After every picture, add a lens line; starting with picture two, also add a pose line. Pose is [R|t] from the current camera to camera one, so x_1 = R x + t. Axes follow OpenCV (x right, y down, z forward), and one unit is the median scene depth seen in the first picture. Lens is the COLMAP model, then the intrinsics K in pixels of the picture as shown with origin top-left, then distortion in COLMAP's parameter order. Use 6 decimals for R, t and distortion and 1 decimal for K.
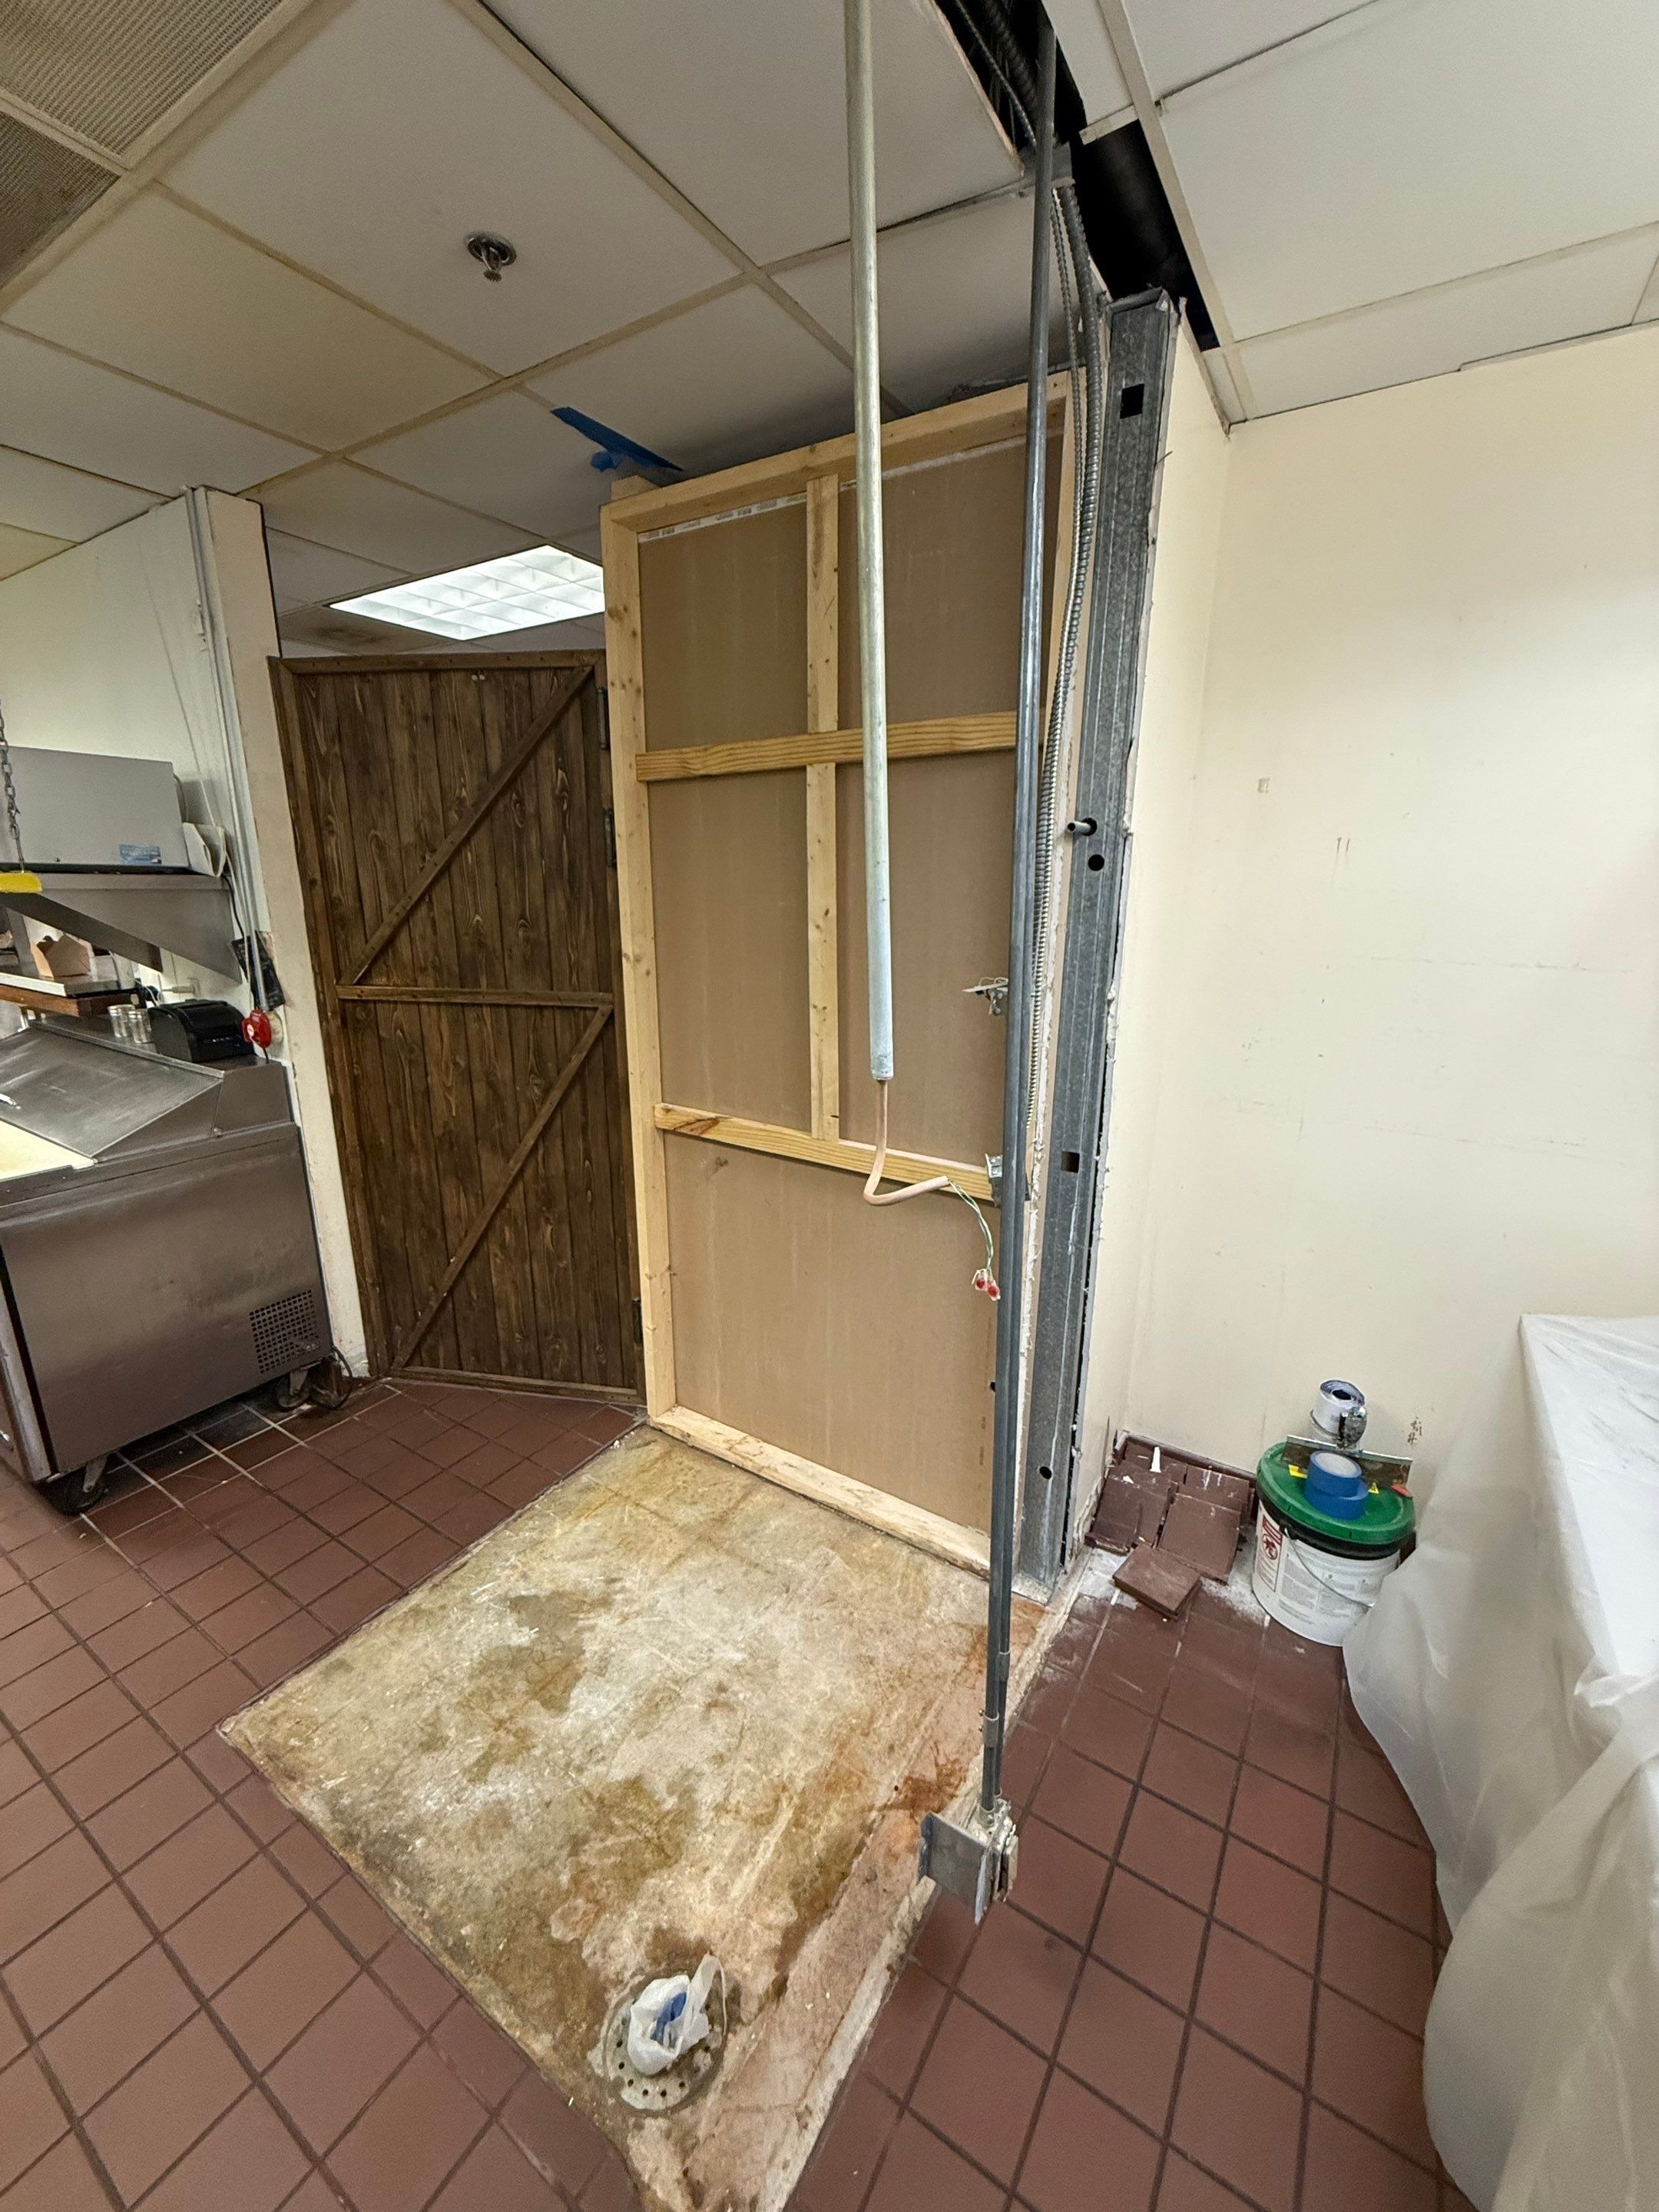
lens RADIAL K [[874.5, 0, 834.4], [0, 874.5, 1108.0], [0, 0, 1]] dist [0.000572, -0.000188]
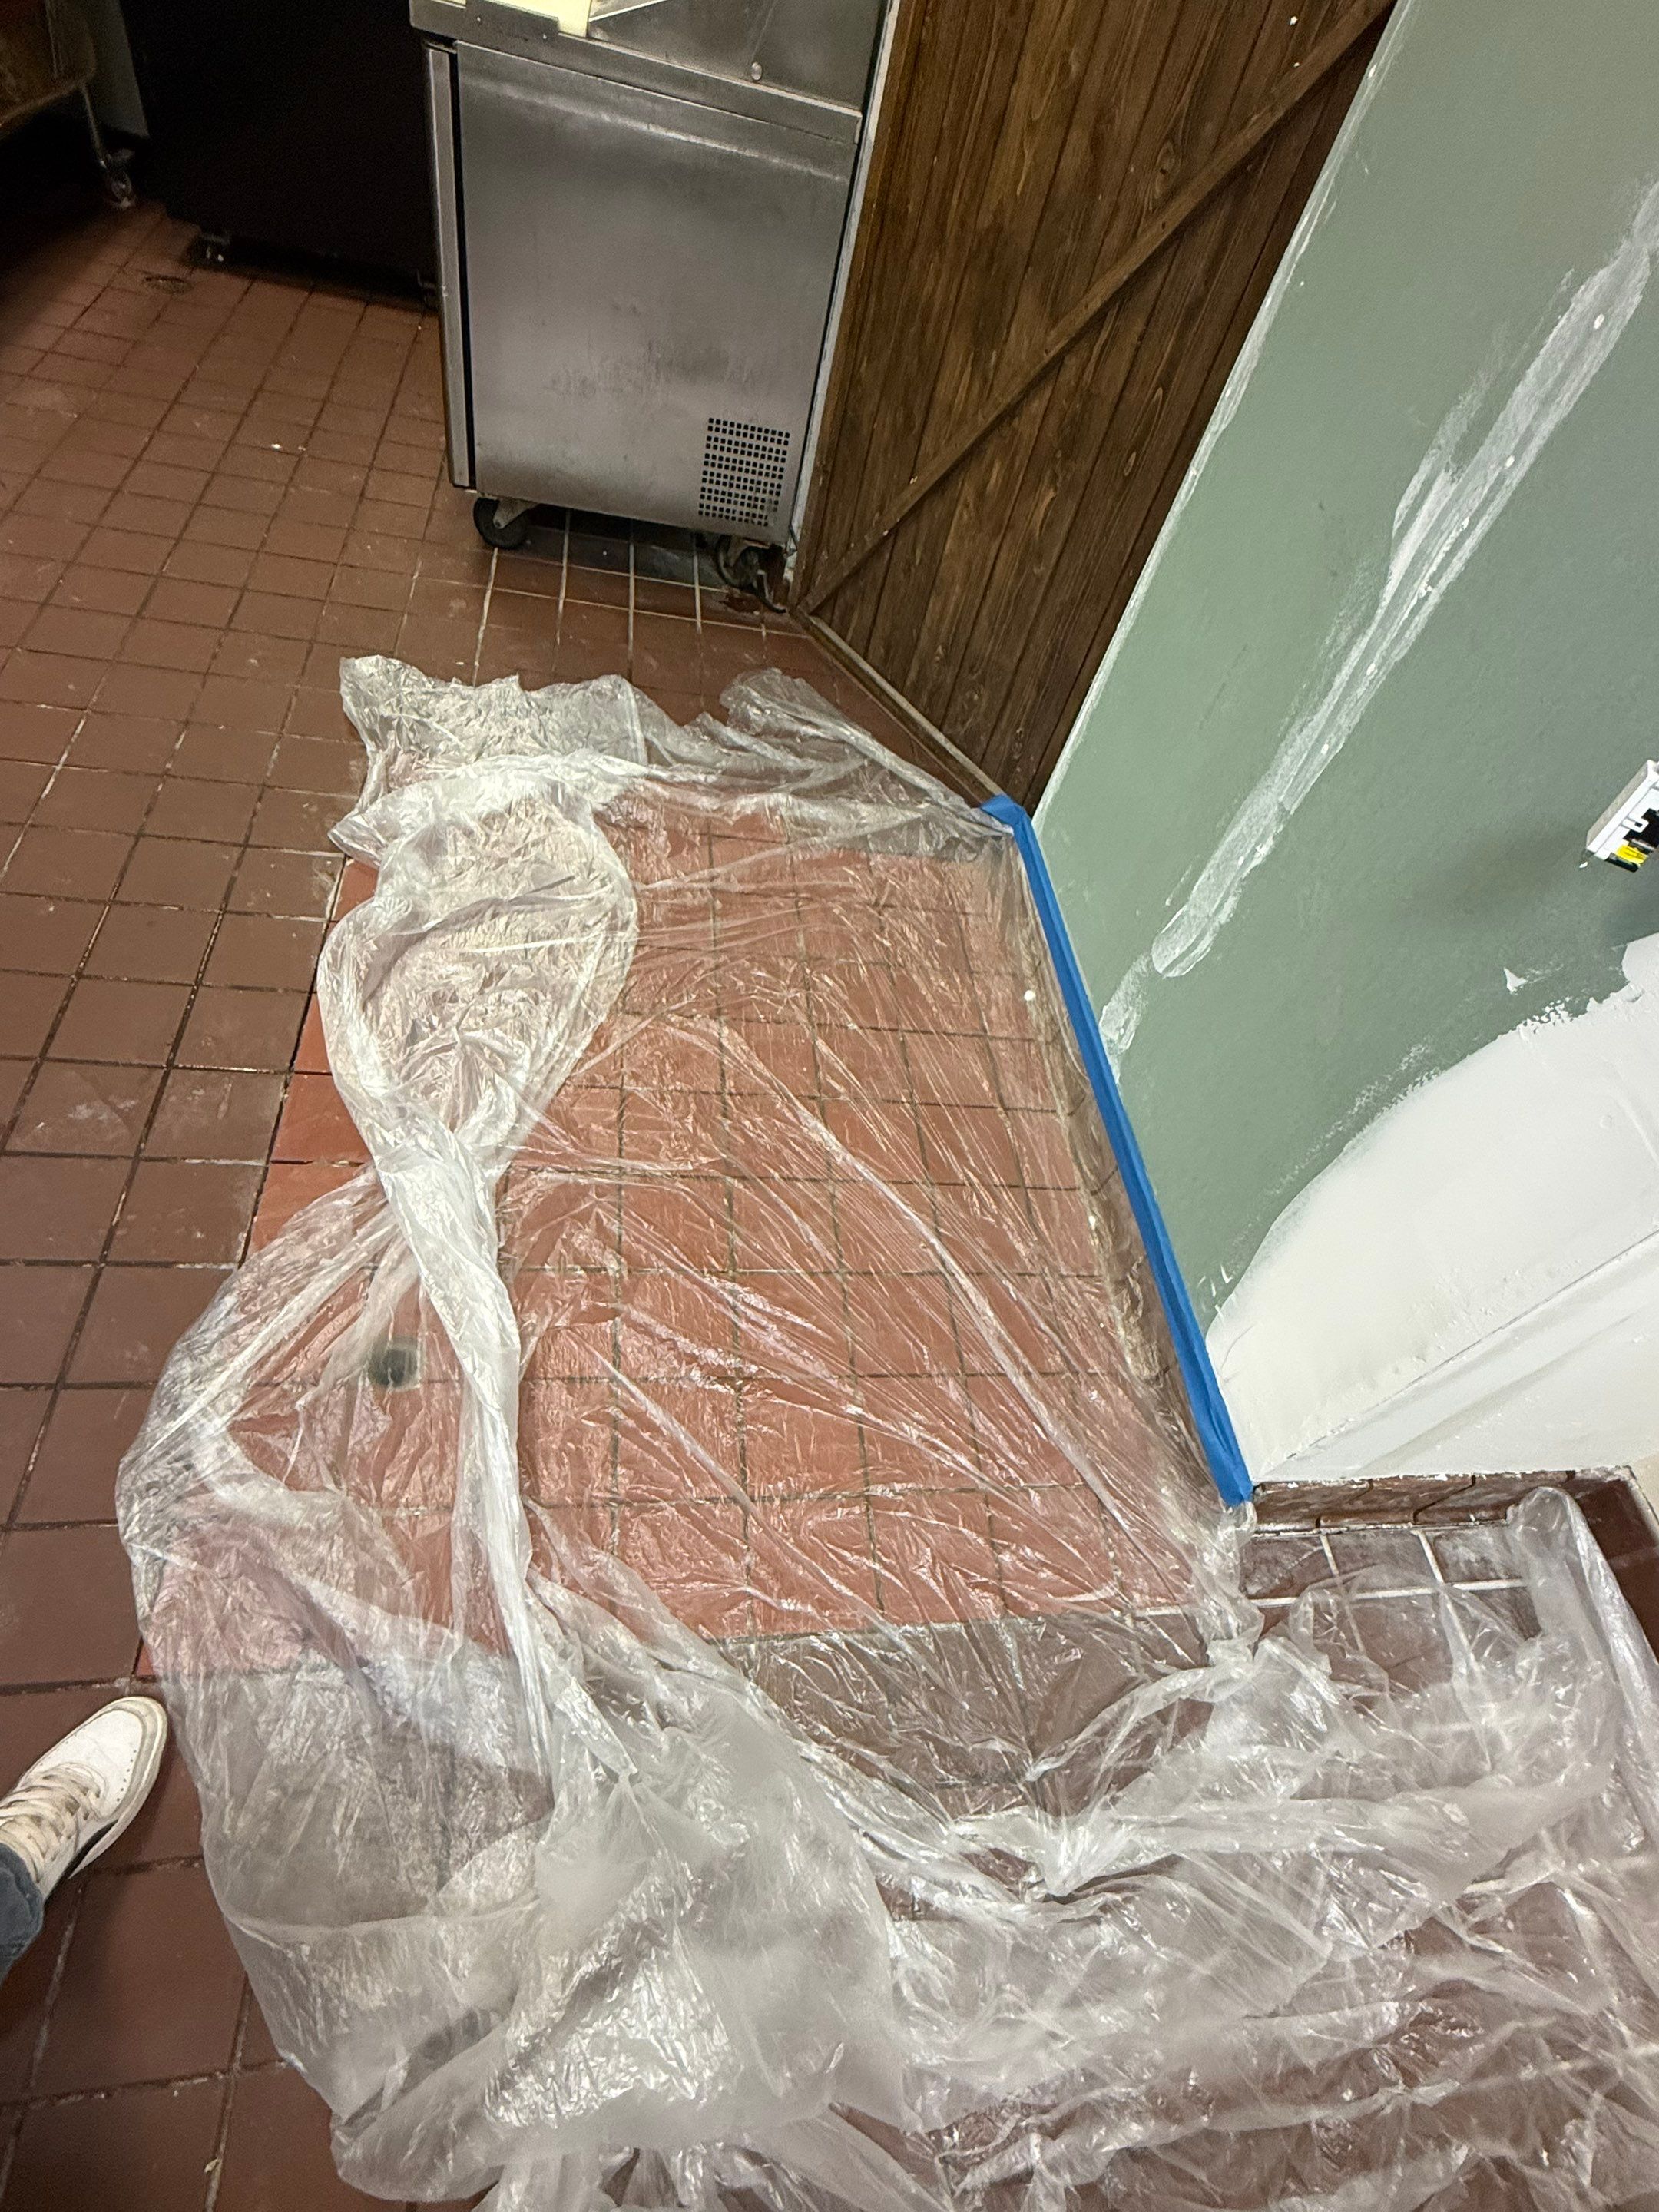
lens RADIAL K [[1065.6, 0, 819.5], [0, 1065.6, 1099.2], [0, 0, 1]] dist [-0.000754, 0.000585]
pose [[0.608955, 0.692270, -0.387217, 0.149557], [-0.393407, 0.687486, 0.610405, 0.048320], [0.688771, -0.219375, 0.690991, 0.340612]]
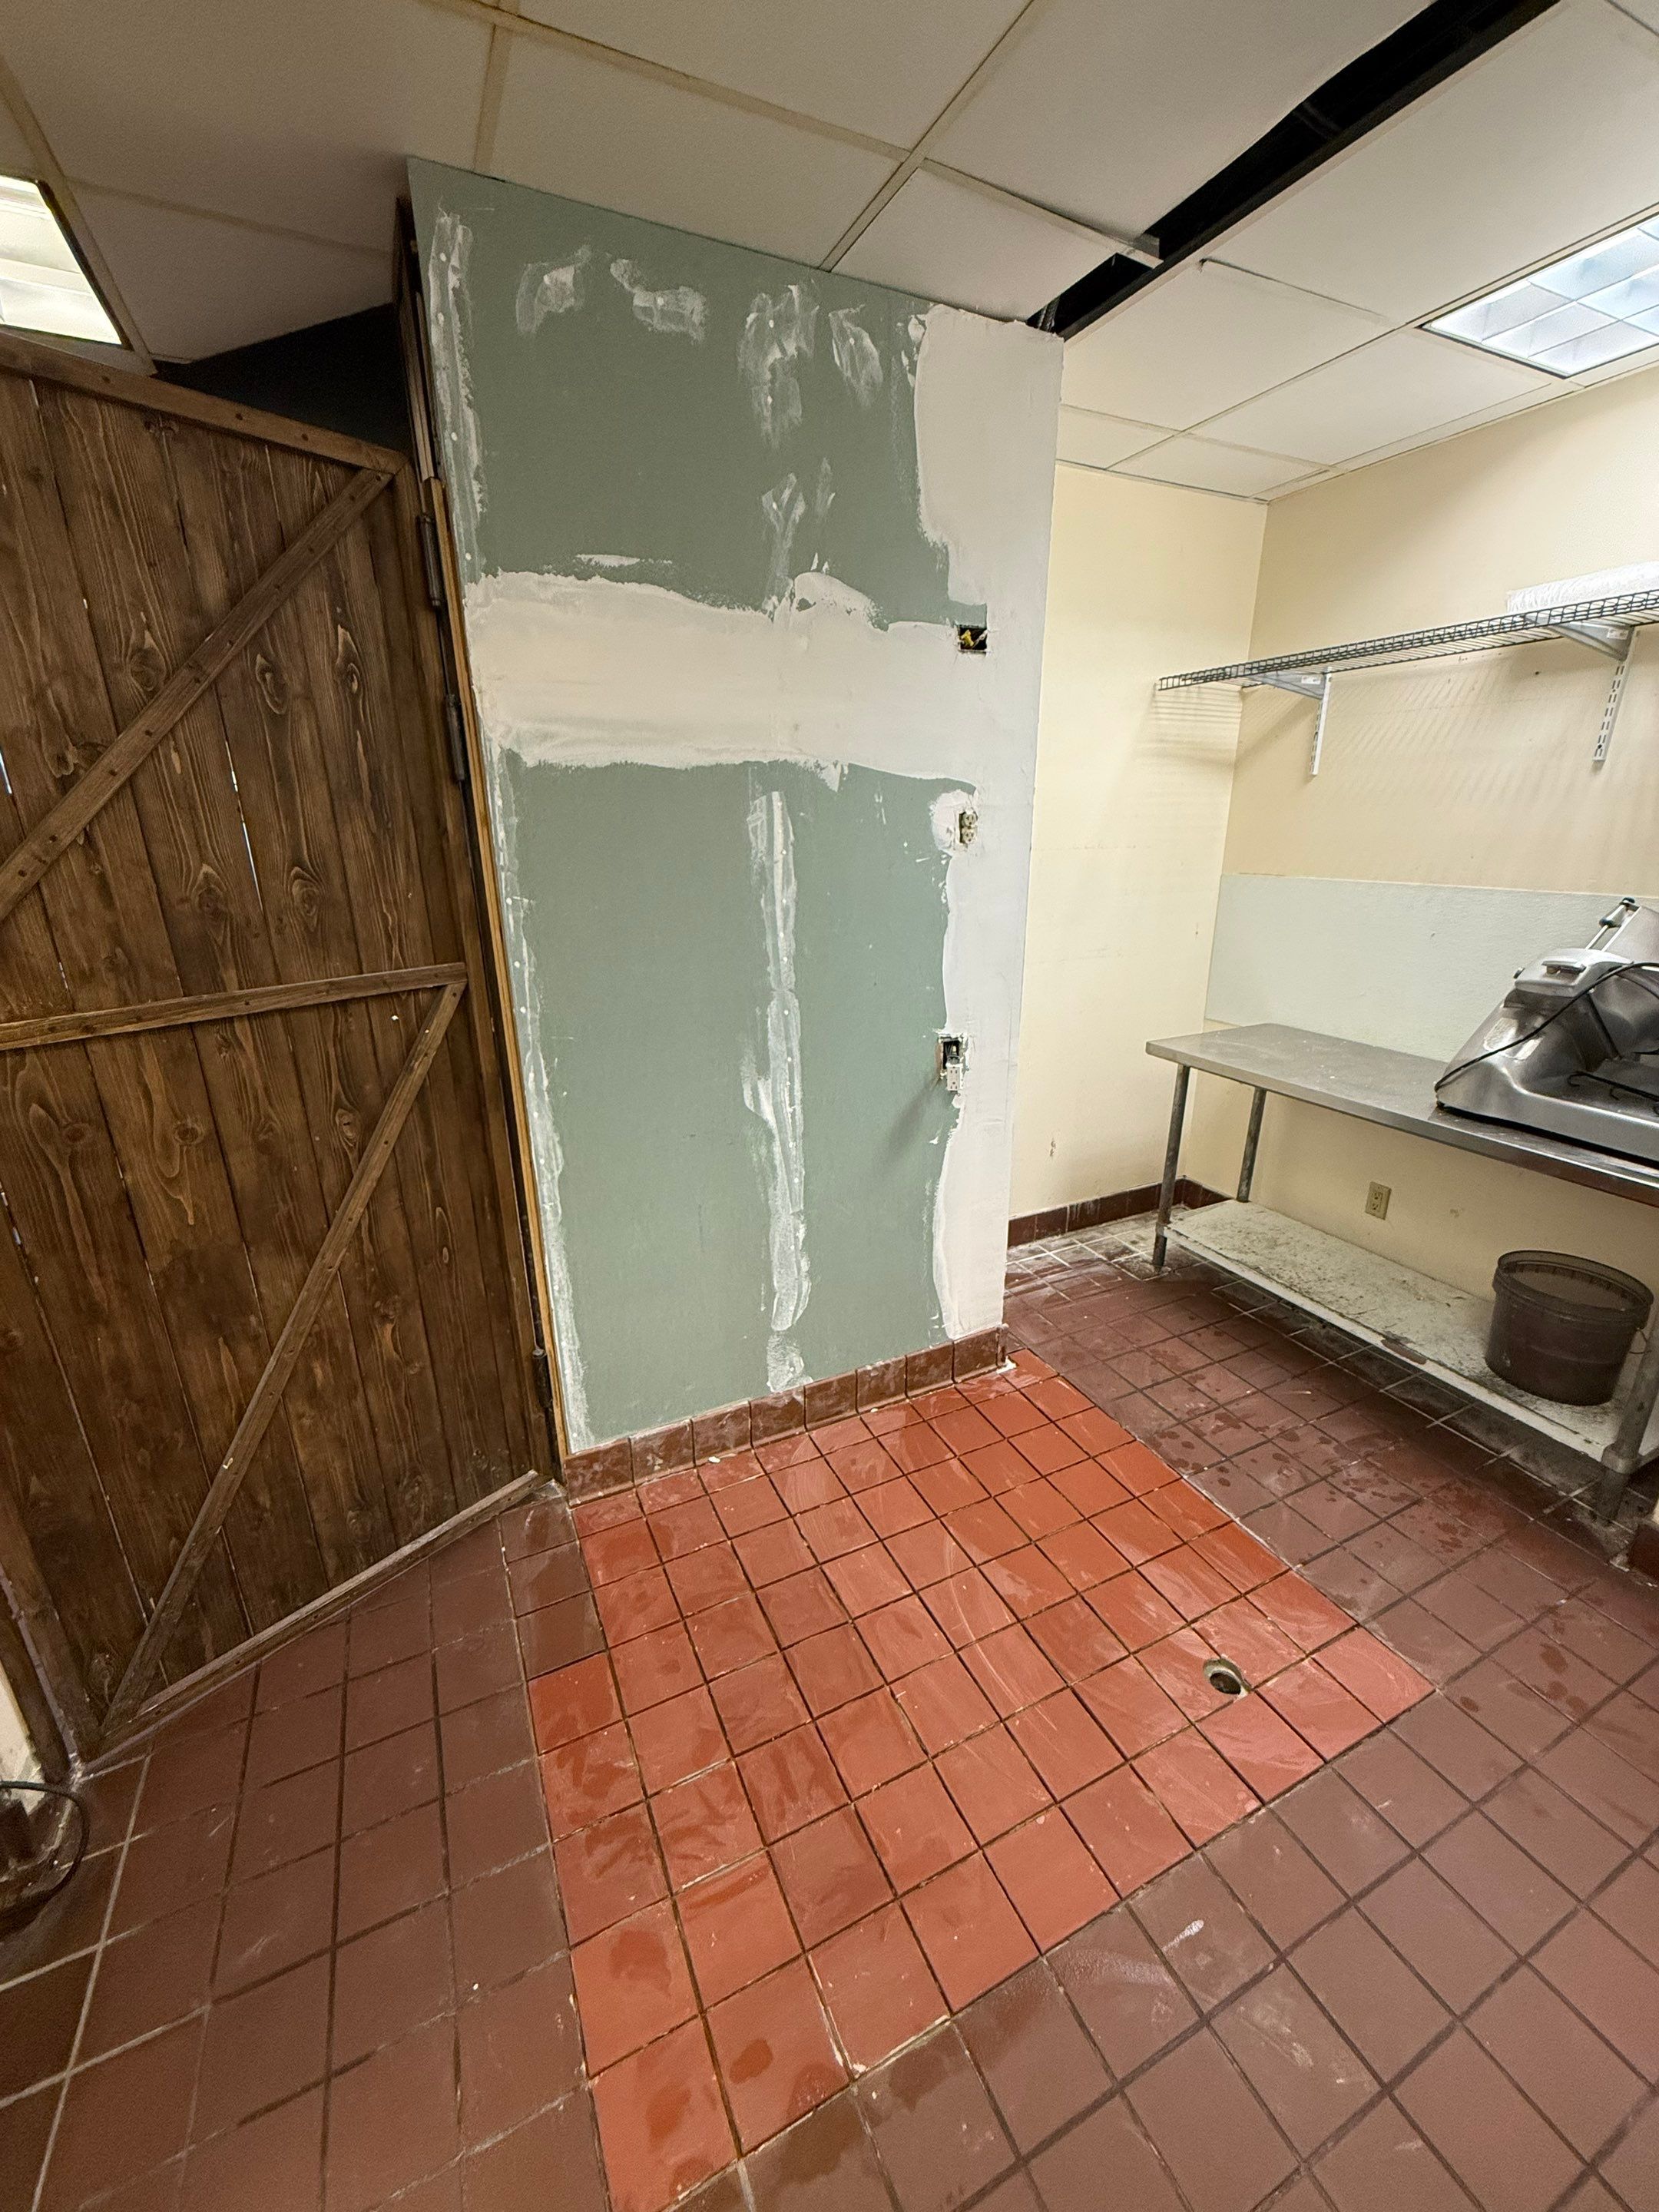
lens RADIAL K [[874.5, 0, 832.0], [0, 874.5, 1106.8], [0, 0, 1]] dist [0.000572, -0.000188]
pose [[0.529672, -0.280355, 0.800530, -0.709442], [0.233092, 0.955570, 0.180427, -0.076685], [-0.815546, 0.091030, 0.571487, 0.353526]]
